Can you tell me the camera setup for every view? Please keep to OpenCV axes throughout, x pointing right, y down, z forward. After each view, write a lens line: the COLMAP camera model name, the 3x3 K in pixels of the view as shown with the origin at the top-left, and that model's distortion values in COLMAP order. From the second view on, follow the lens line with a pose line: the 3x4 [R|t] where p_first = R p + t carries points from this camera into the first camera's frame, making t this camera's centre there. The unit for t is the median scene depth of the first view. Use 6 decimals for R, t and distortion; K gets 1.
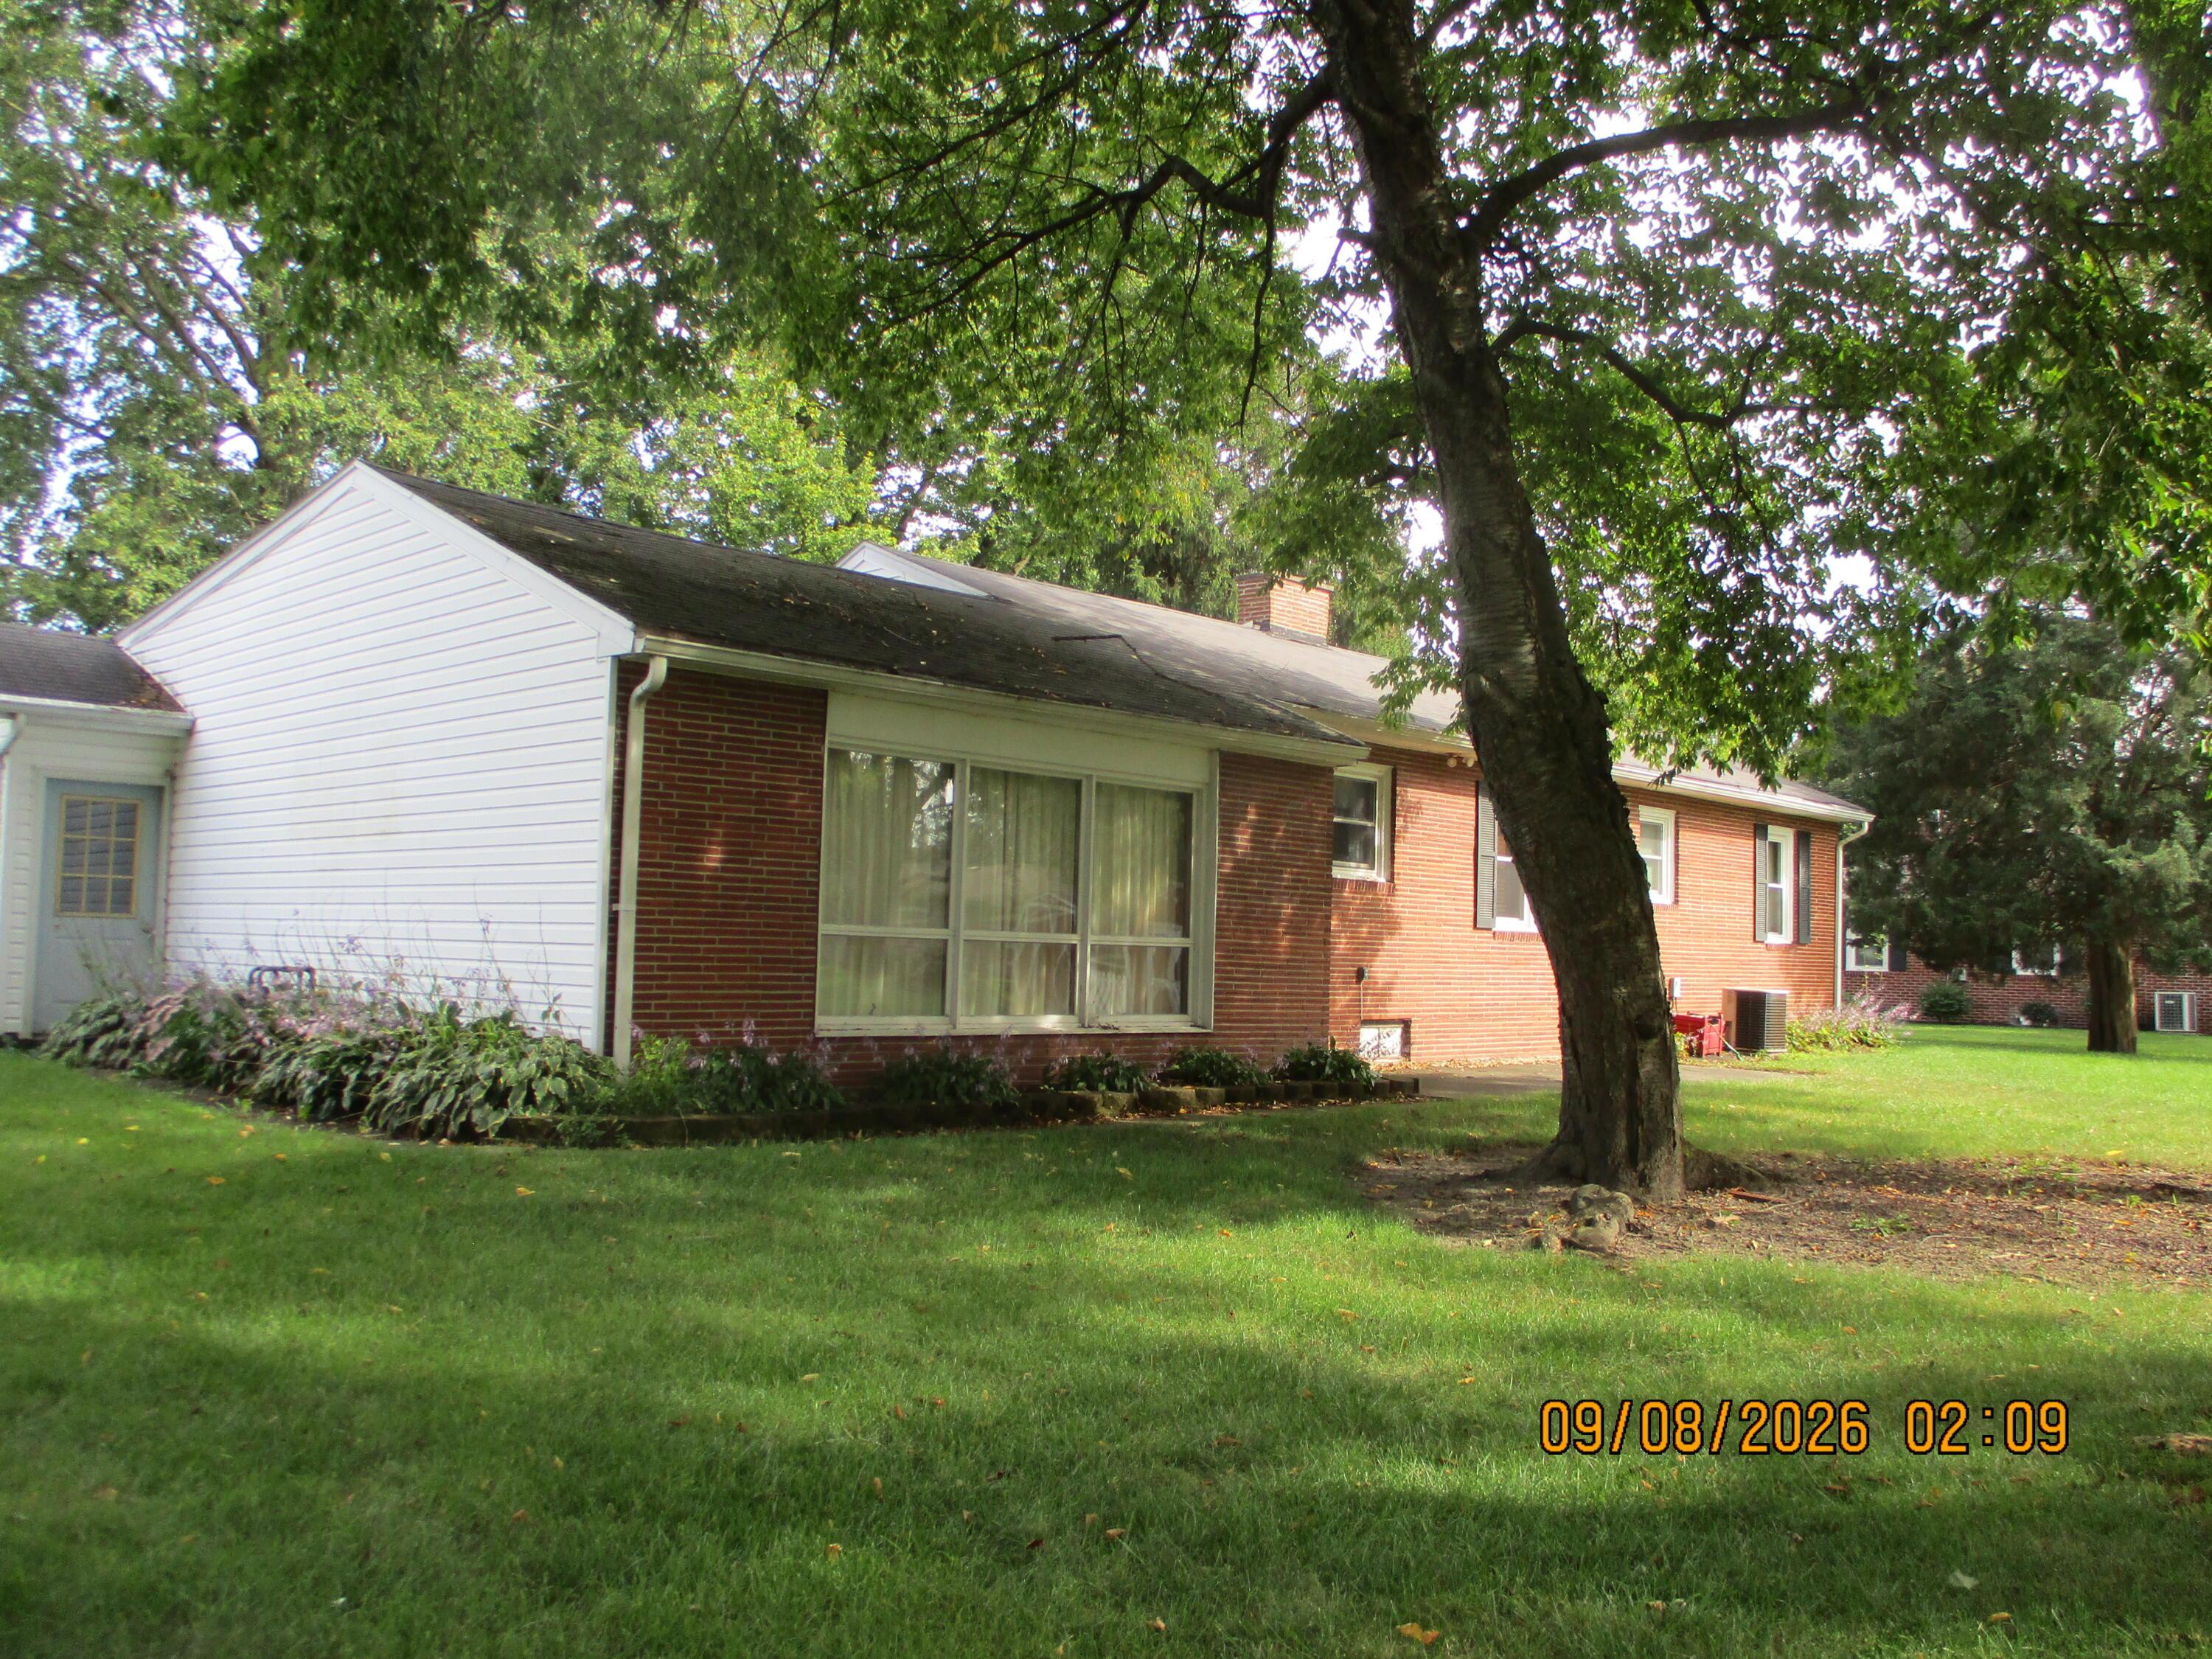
lens RADIAL K [[1872.3, 0, 1106.0], [0, 1872.3, 829.5], [0, 0, 1]] dist [-0.029446, -0.000882]
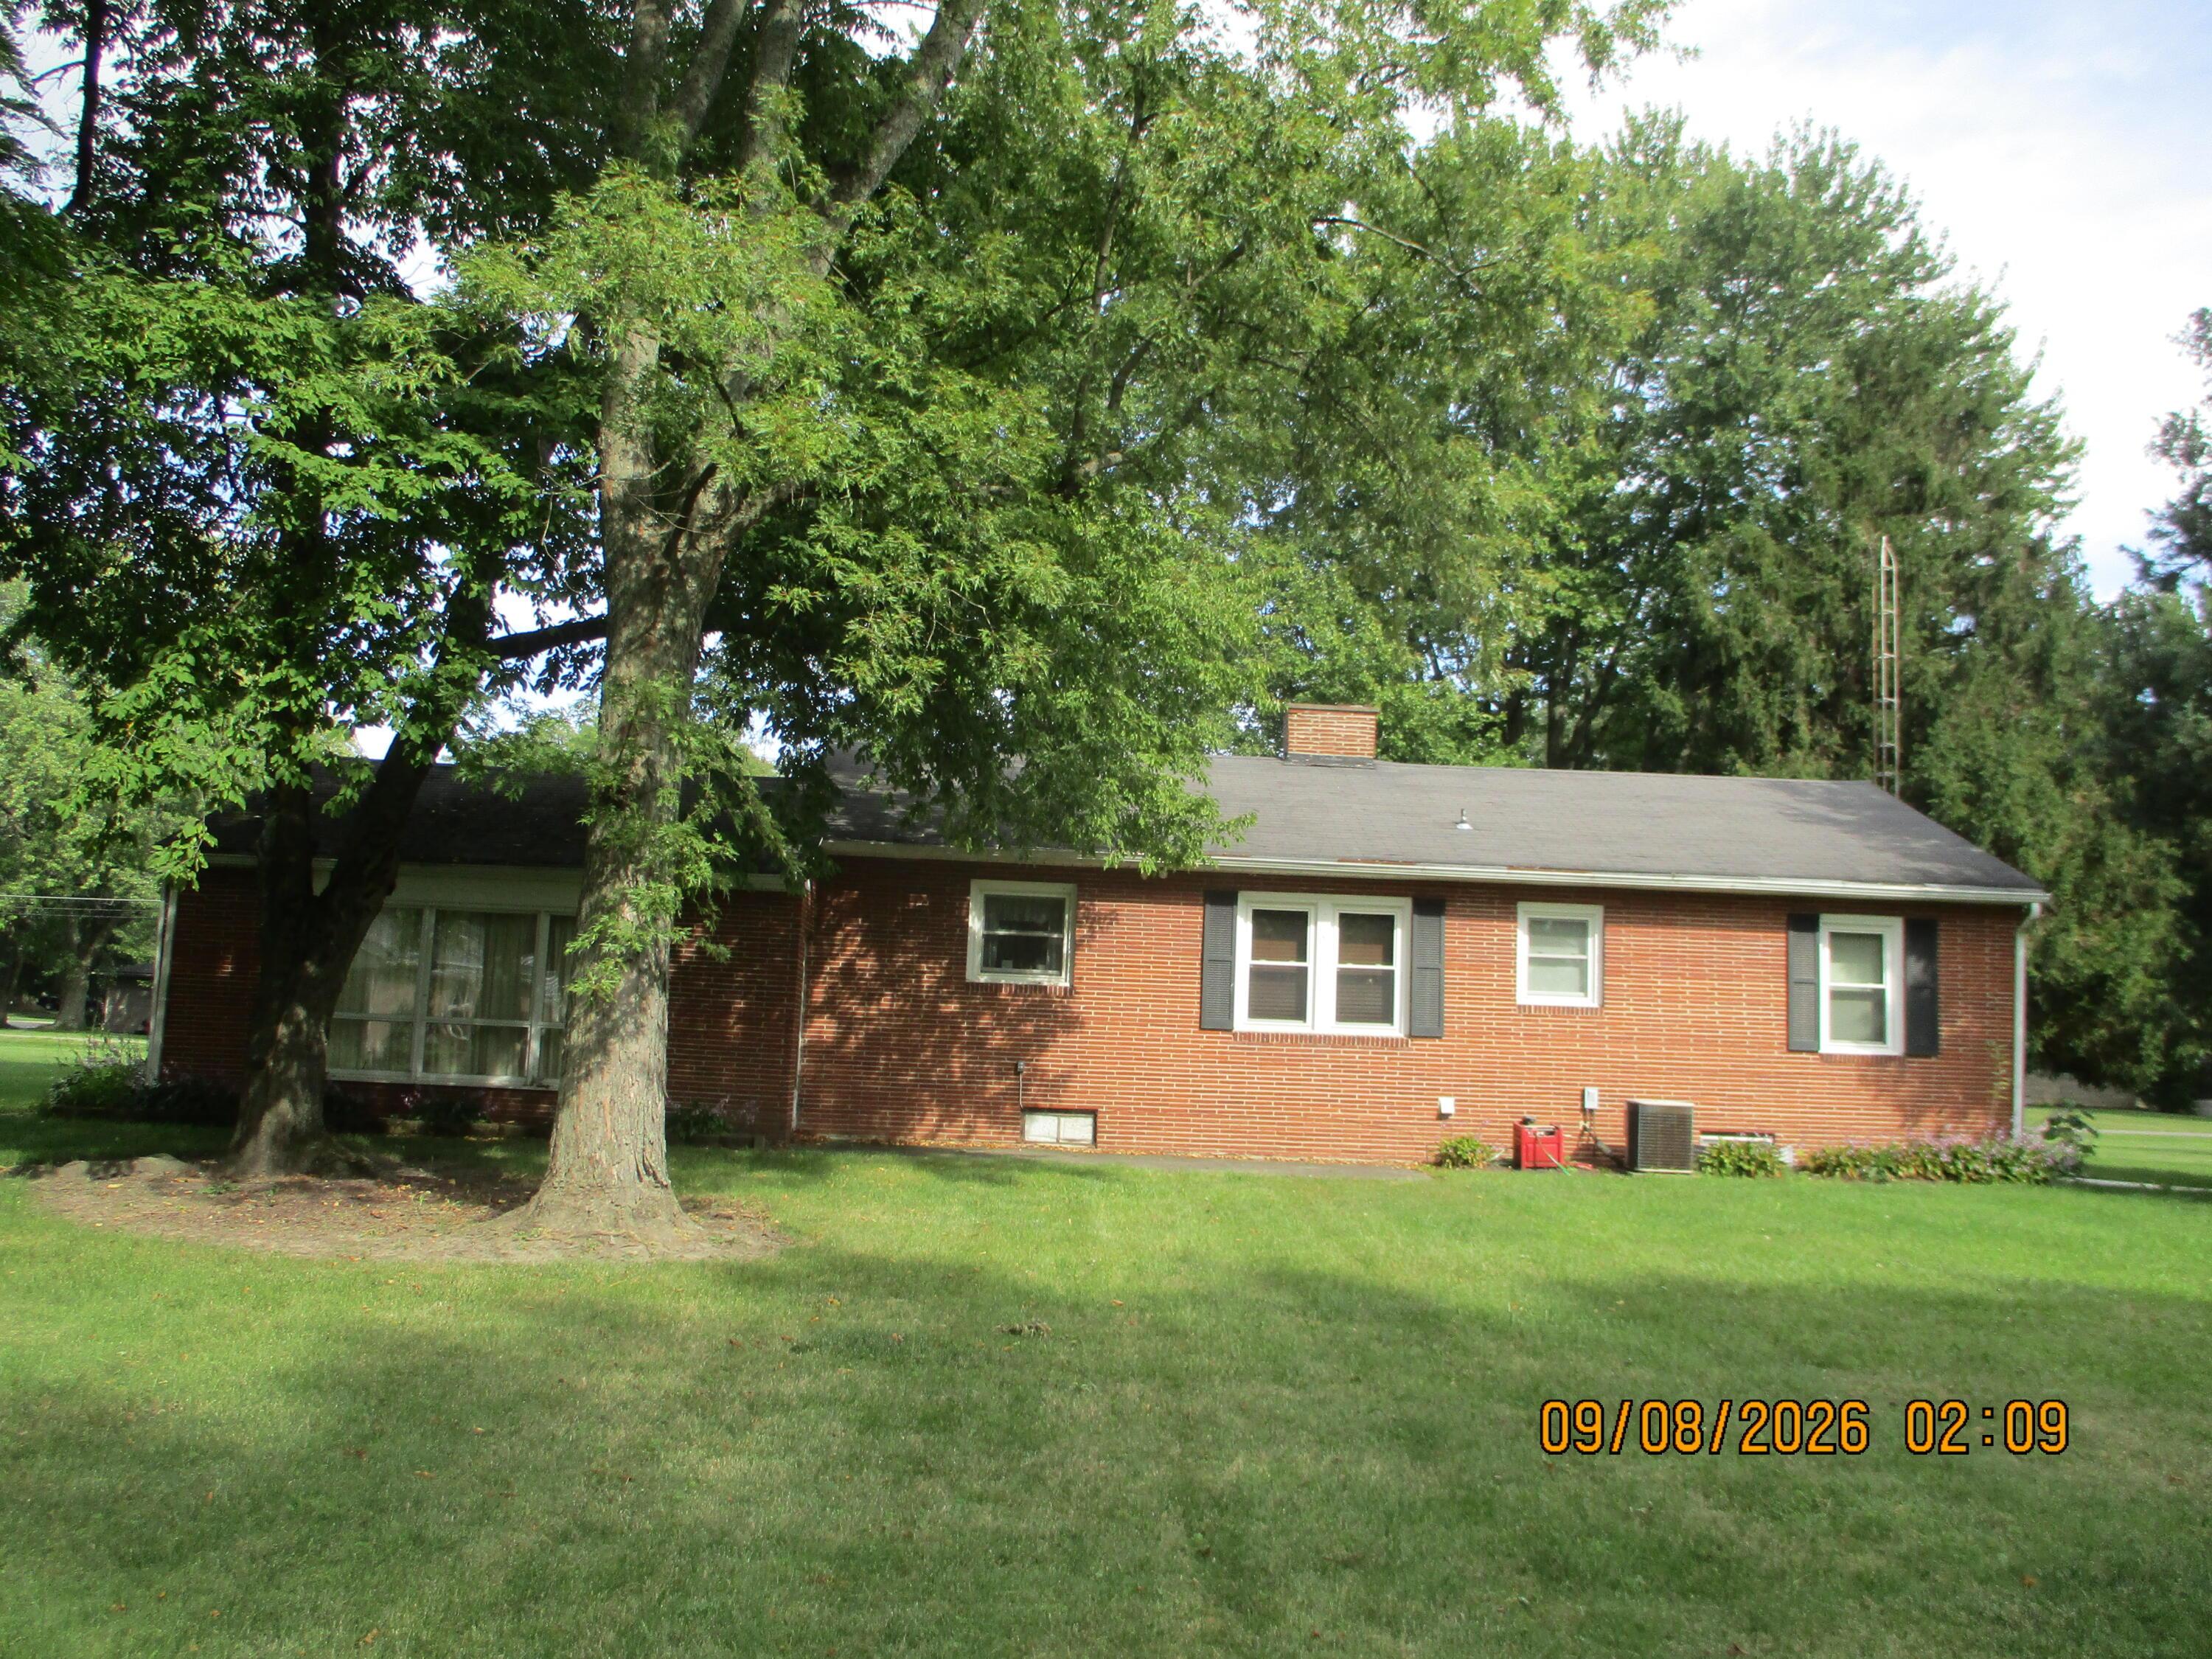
lens RADIAL K [[1872.3, 0, 1106.0], [0, 1872.3, 829.5], [0, 0, 1]] dist [-0.029446, -0.000882]
pose [[0.689147, -0.082555, -0.719903, 0.986215], [0.022830, 0.995469, -0.092300, 0.038488], [0.724262, 0.047173, 0.687910, 0.231557]]
